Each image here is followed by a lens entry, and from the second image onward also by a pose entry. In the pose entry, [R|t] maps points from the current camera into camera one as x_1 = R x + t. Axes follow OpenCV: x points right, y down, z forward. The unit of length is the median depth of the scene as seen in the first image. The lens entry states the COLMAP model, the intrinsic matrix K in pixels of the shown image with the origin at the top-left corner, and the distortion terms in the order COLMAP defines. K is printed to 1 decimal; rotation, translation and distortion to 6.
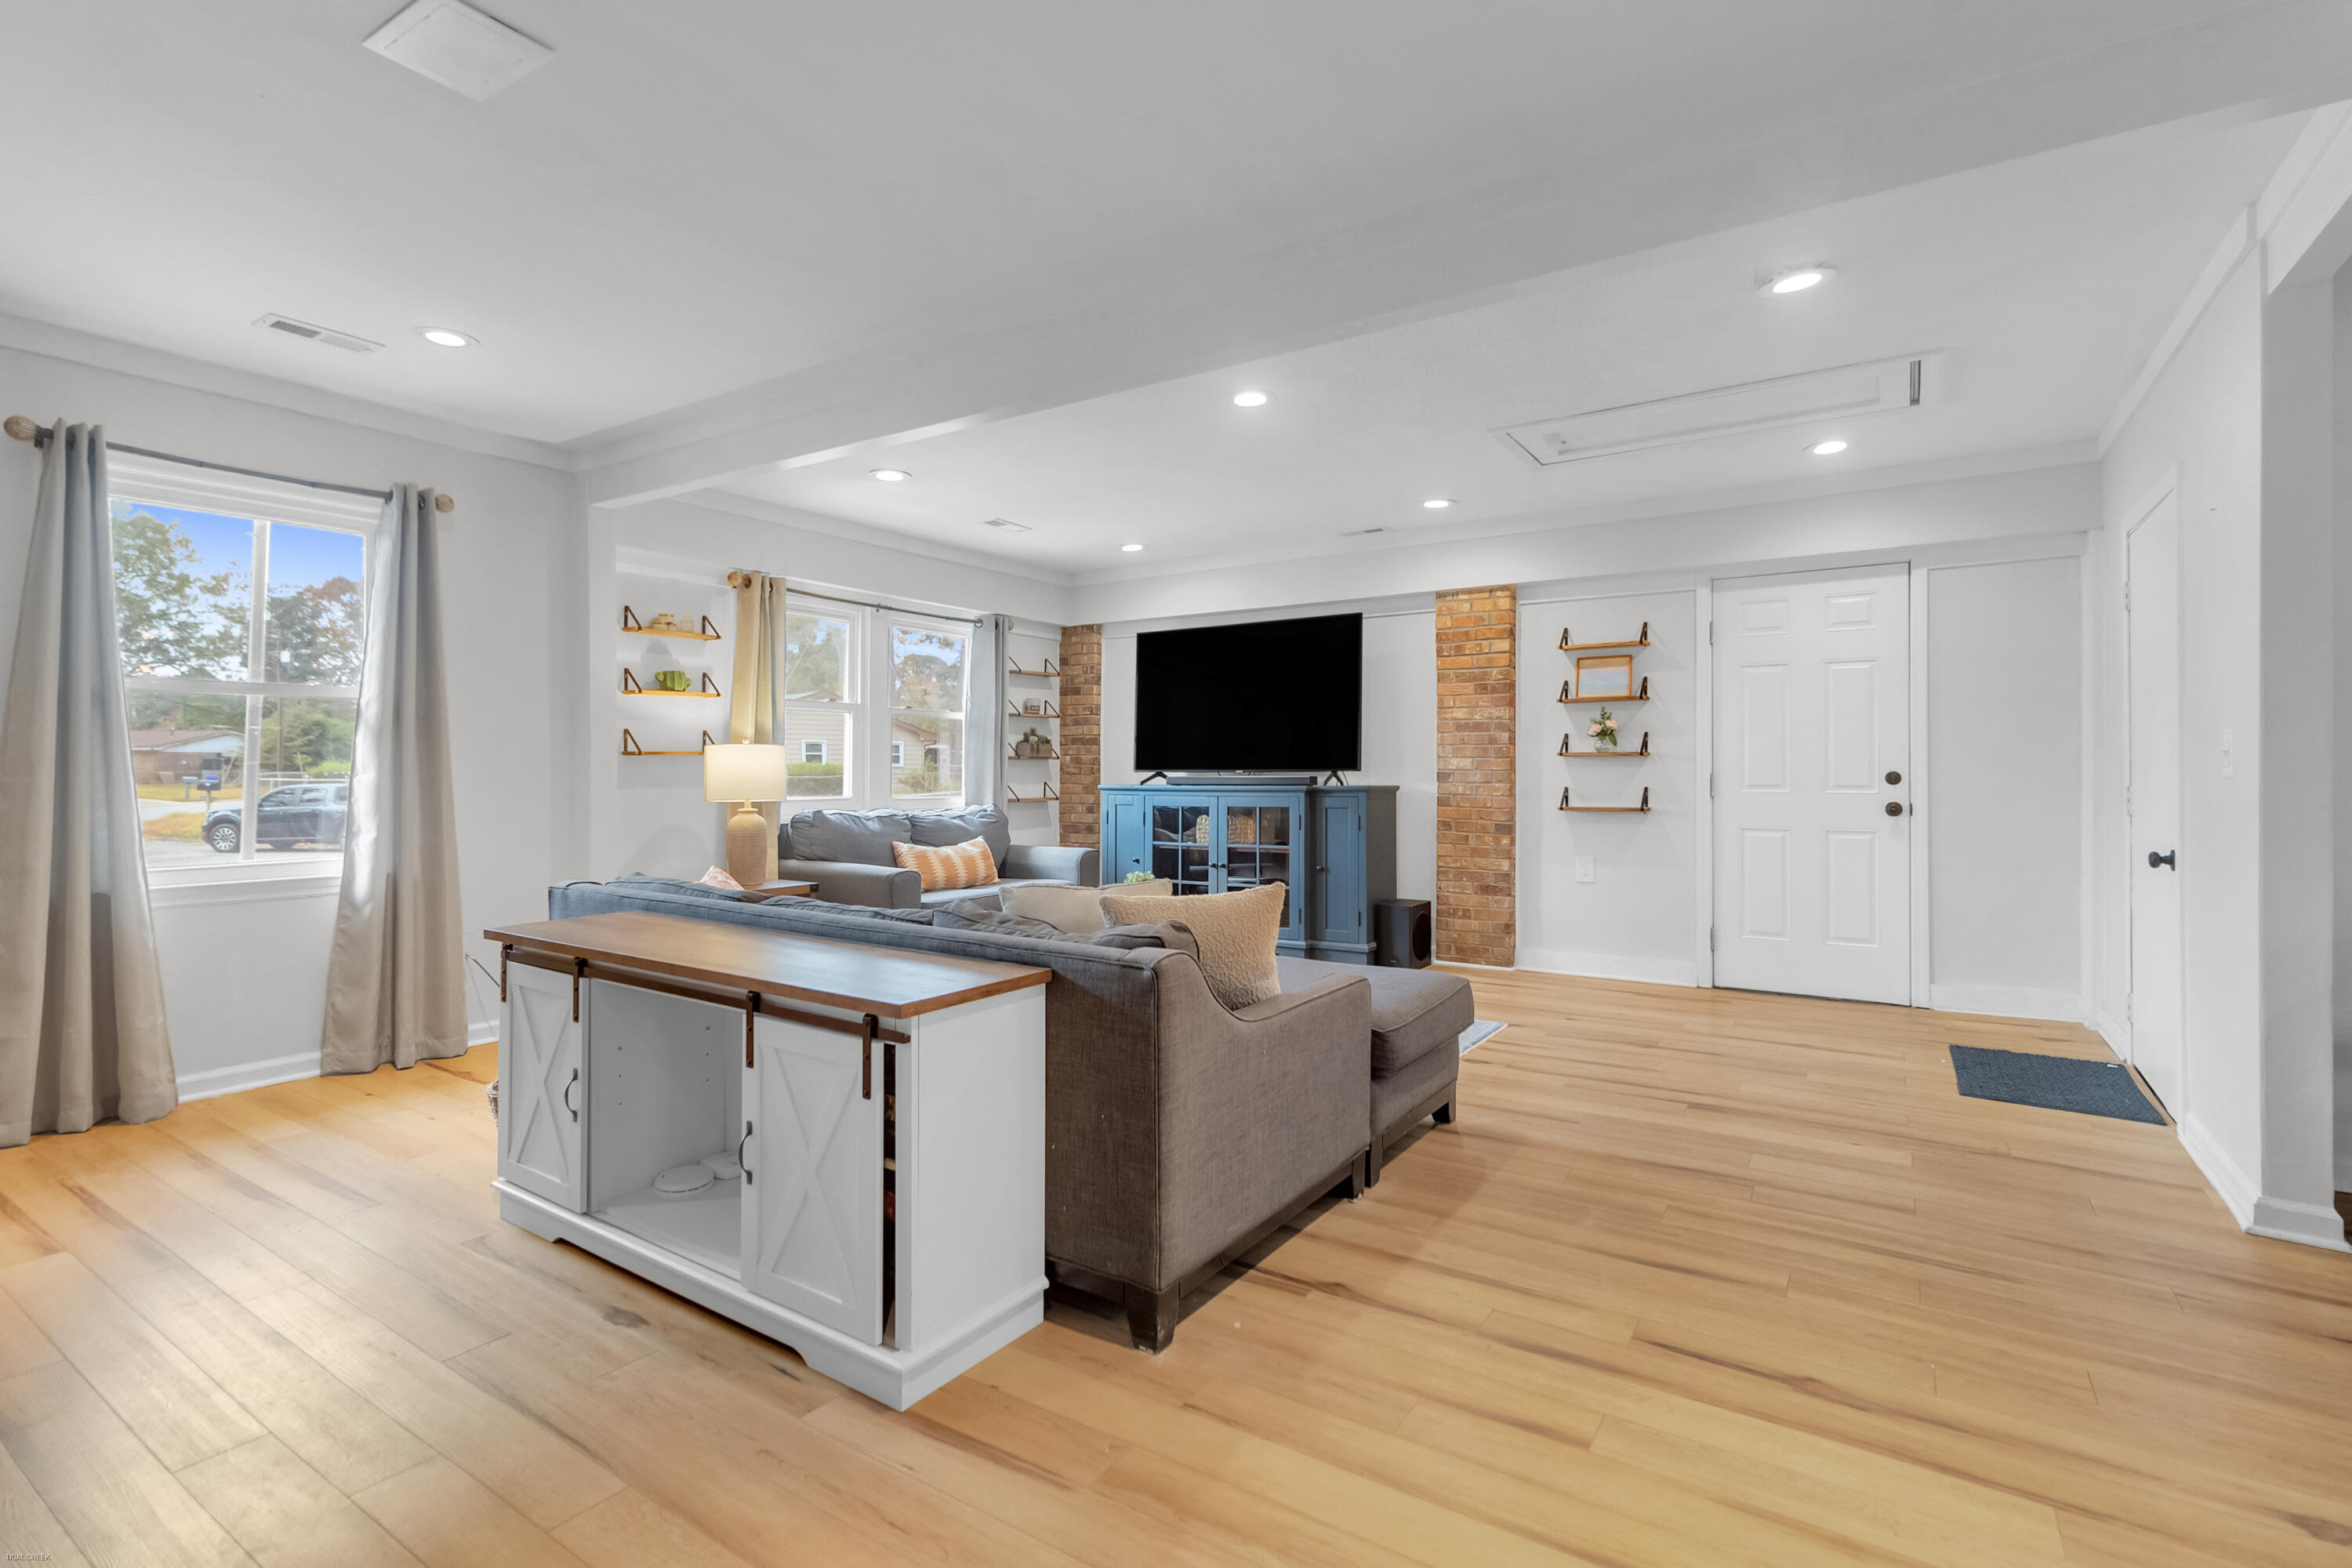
lens RADIAL K [[1093.5, 0, 1171.2], [0, 1093.5, 769.4], [0, 0, 1]] dist [0.001695, 0.000969]
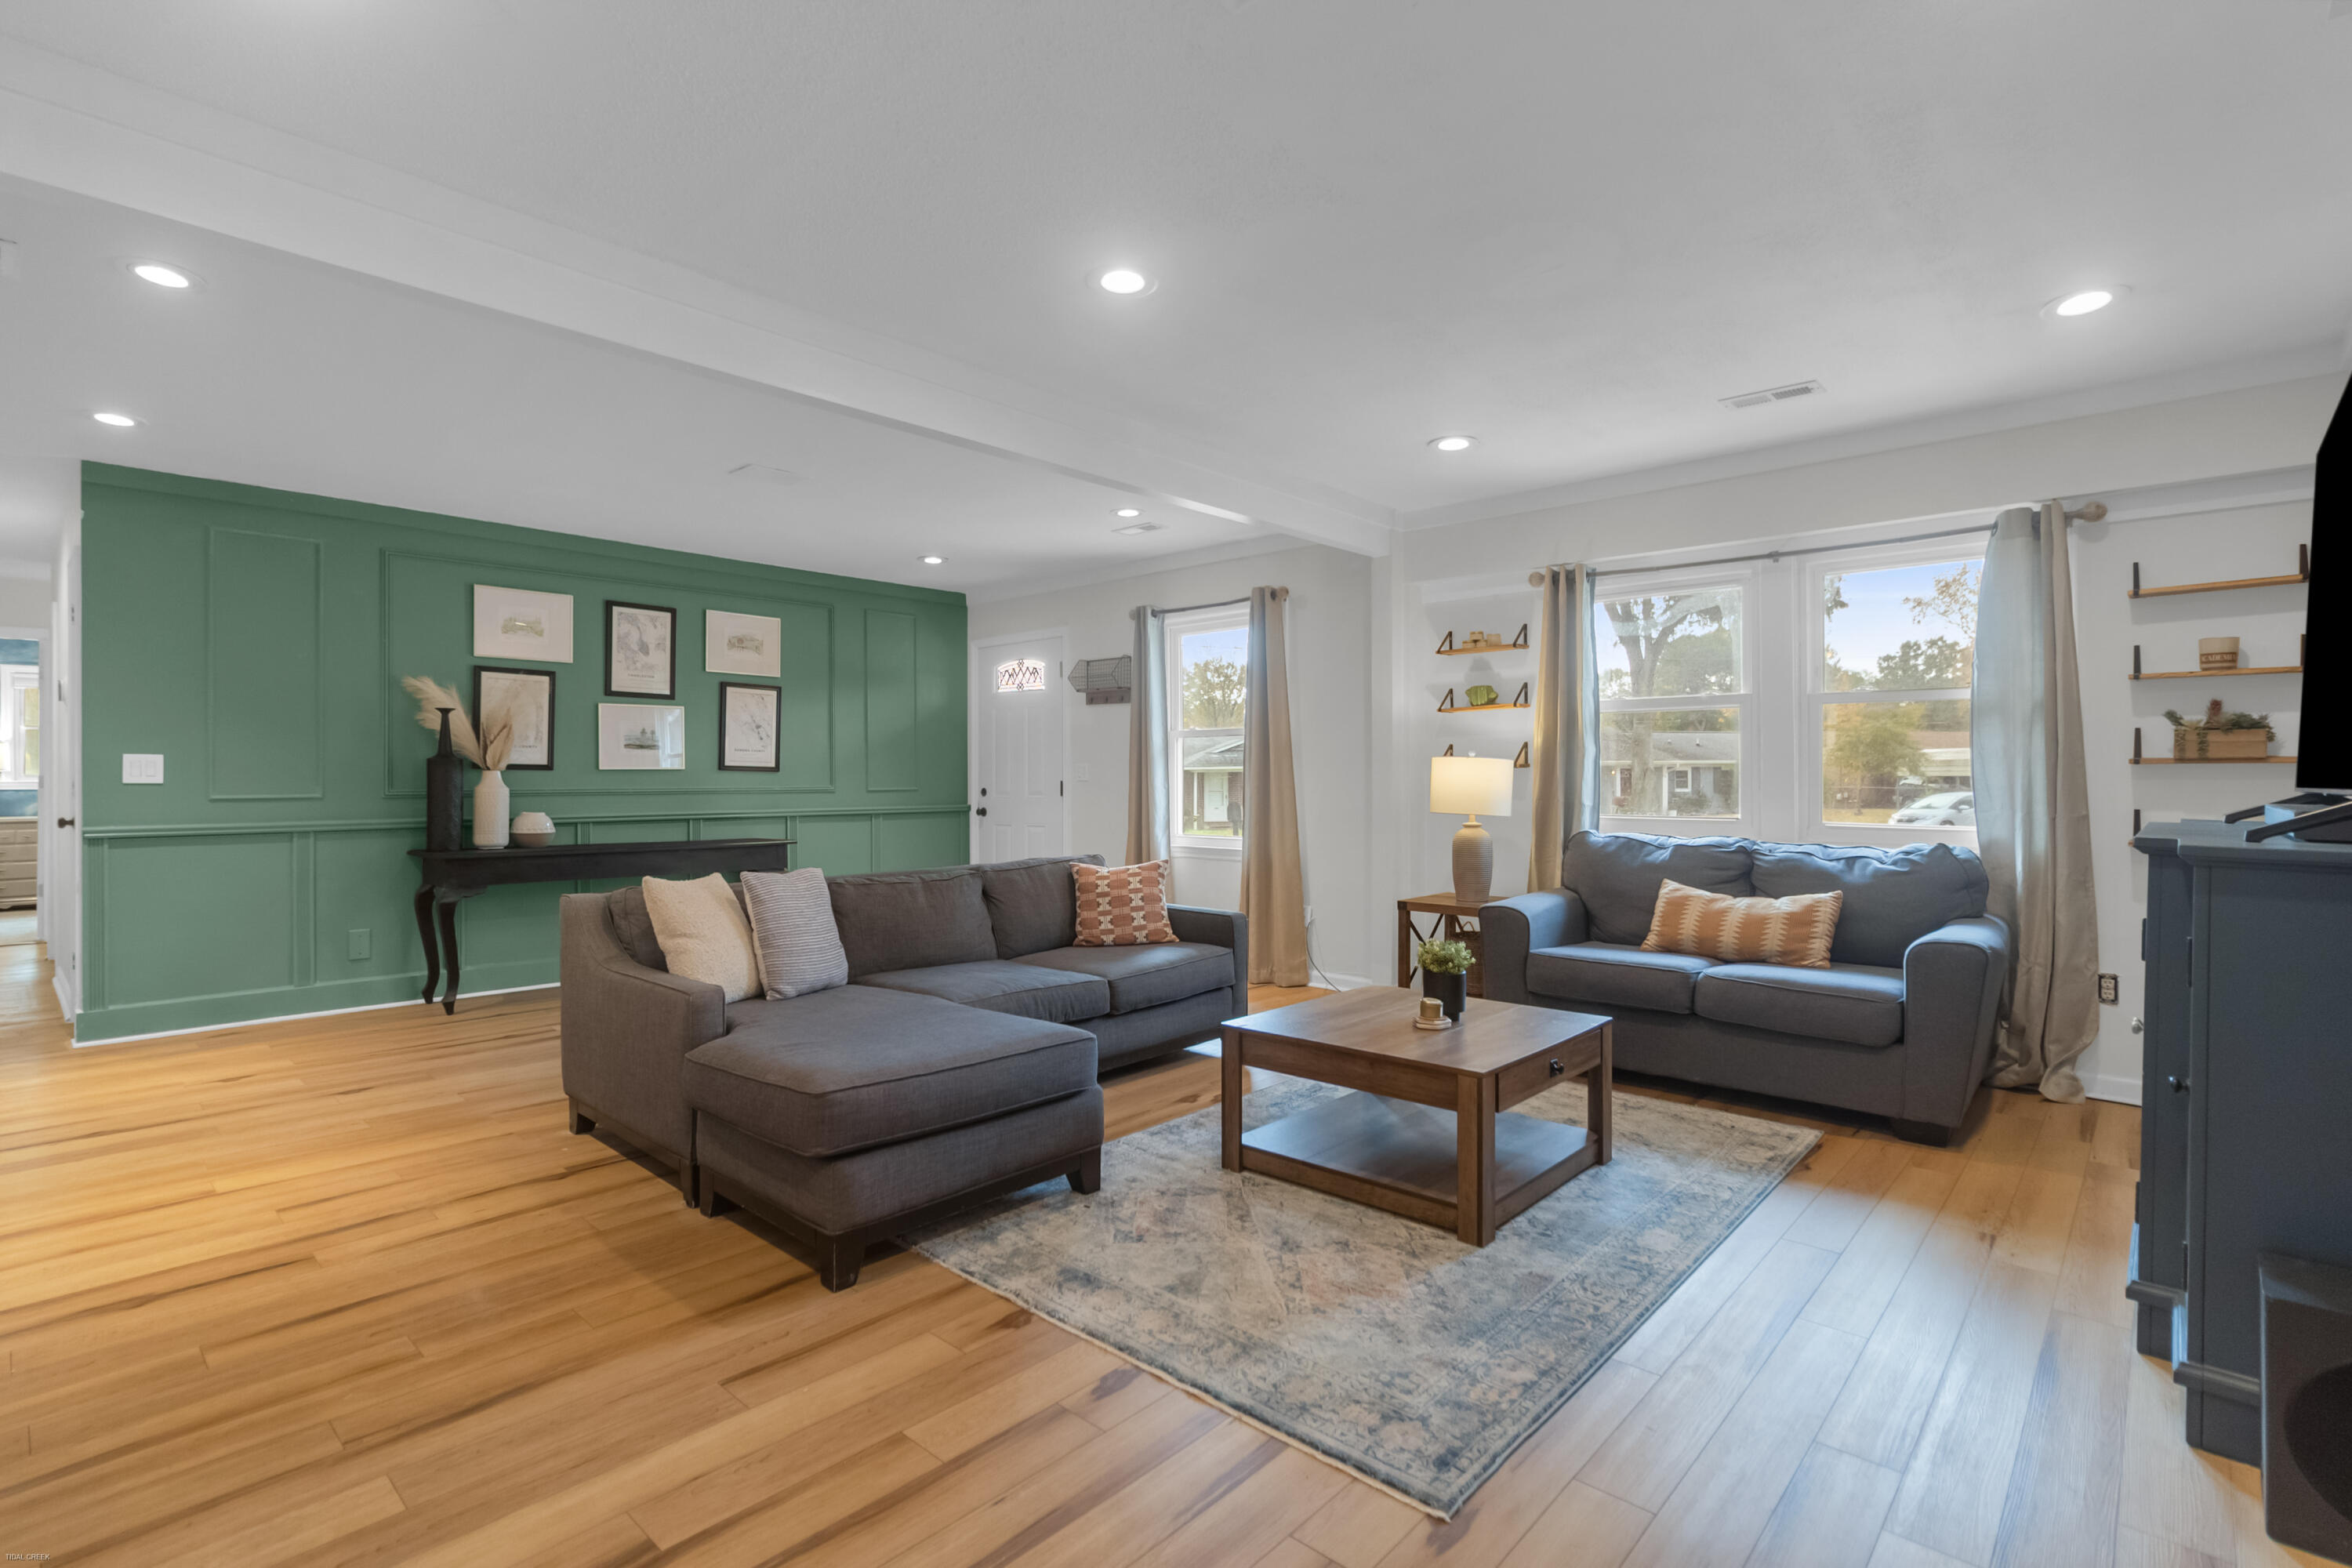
lens RADIAL K [[1093.5, 0, 1171.2], [0, 1093.5, 769.4], [0, 0, 1]] dist [0.001695, 0.000969]
pose [[-0.159782, -0.007392, -0.987125, 1.114148], [-0.000099, 0.999972, -0.007473, -0.007800], [0.987152, -0.001097, -0.159778, 1.615282]]
